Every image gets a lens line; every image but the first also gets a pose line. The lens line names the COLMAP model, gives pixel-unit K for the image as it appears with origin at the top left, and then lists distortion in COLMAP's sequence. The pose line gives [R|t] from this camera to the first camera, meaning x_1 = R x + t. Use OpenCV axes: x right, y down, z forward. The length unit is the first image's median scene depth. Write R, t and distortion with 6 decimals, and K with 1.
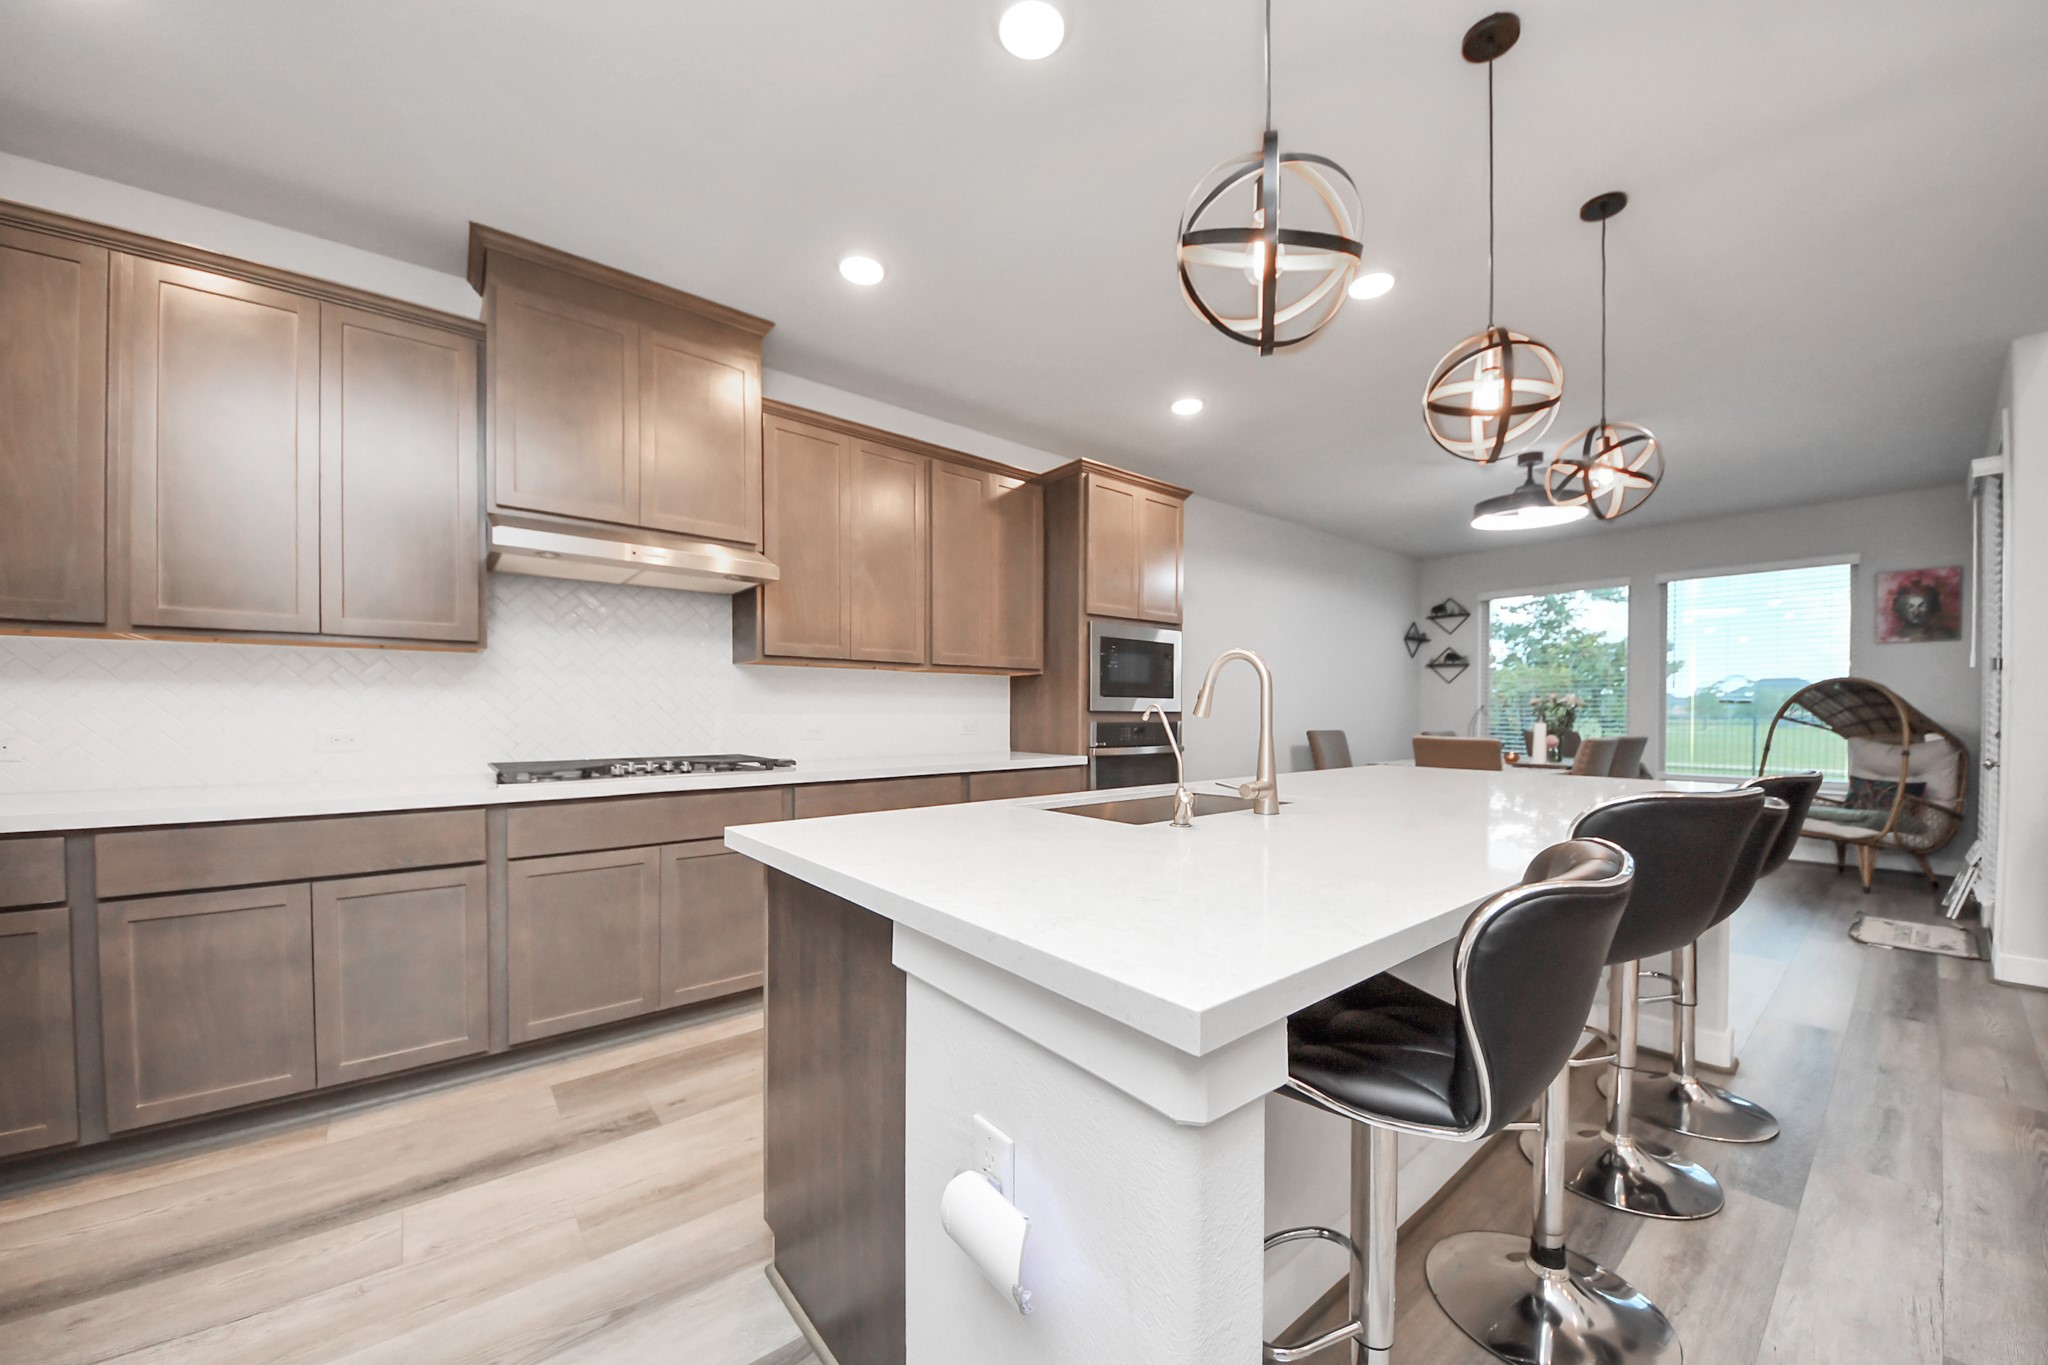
lens RADIAL K [[726.5, 0, 1024.2], [0, 726.5, 723.4], [0, 0, 1]] dist [-0.002347, -0.004998]
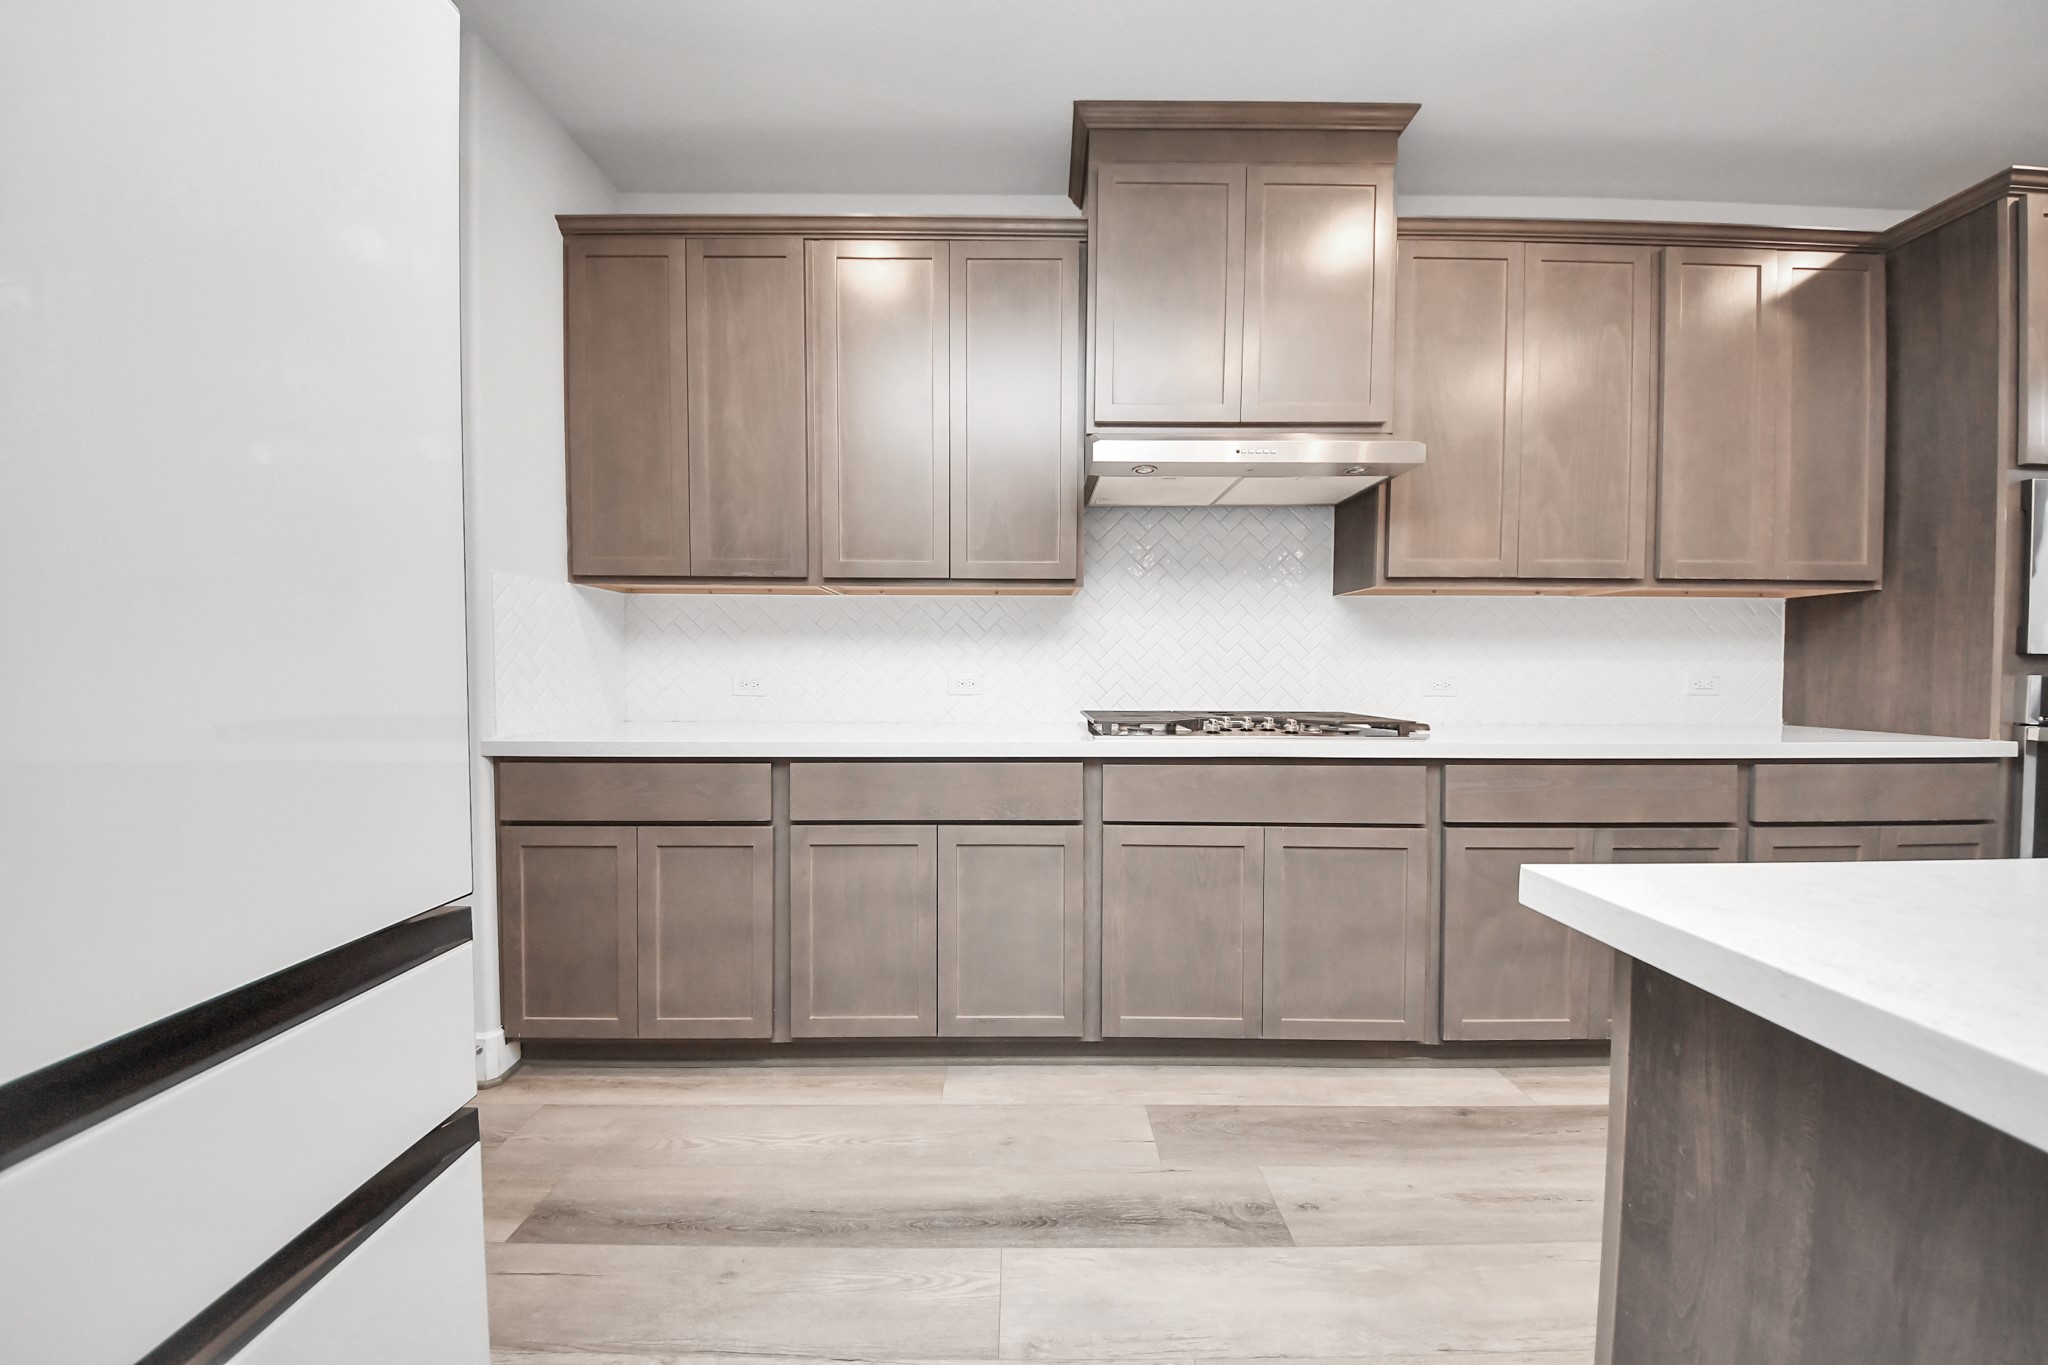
lens RADIAL K [[726.5, 0, 1037.2], [0, 726.5, 701.5], [0, 0, 1]] dist [-0.002347, -0.004998]
pose [[0.785712, 0.026333, -0.618031, -0.203723], [-0.012788, 0.999571, 0.026333, 0.017906], [0.618460, -0.012787, 0.785712, 0.228659]]
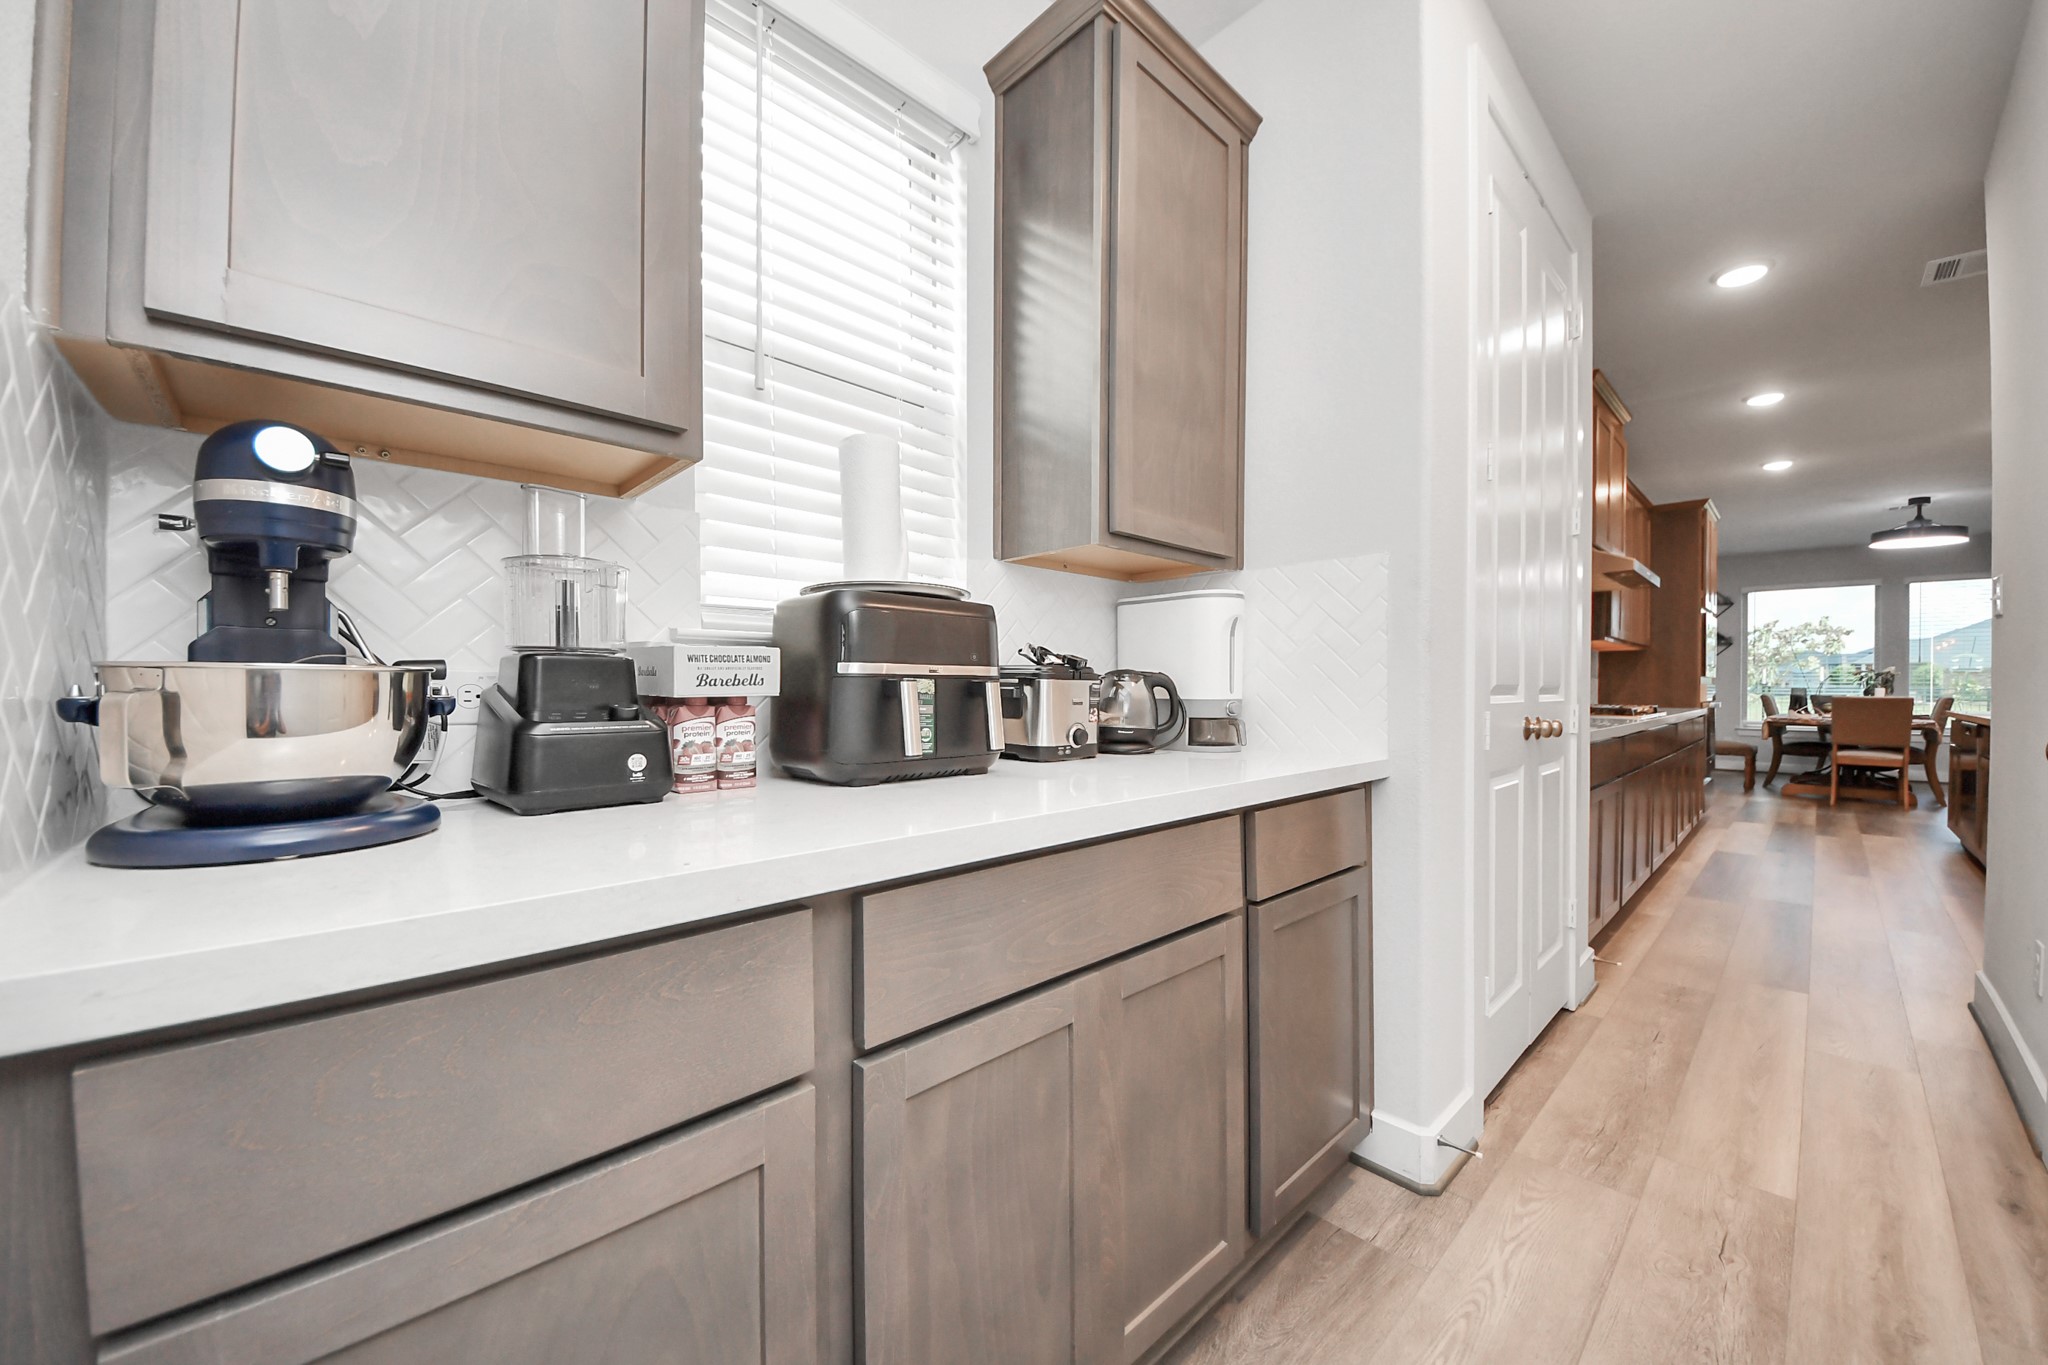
lens RADIAL K [[726.5, 0, 1015.5], [0, 726.5, 683.9], [0, 0, 1]] dist [-0.002347, -0.004998]
pose [[0.998226, 0.004422, 0.059375, -1.826984], [-0.003379, 0.999839, -0.017650, 0.038897], [-0.059443, 0.017418, 0.998080, -0.461032]]
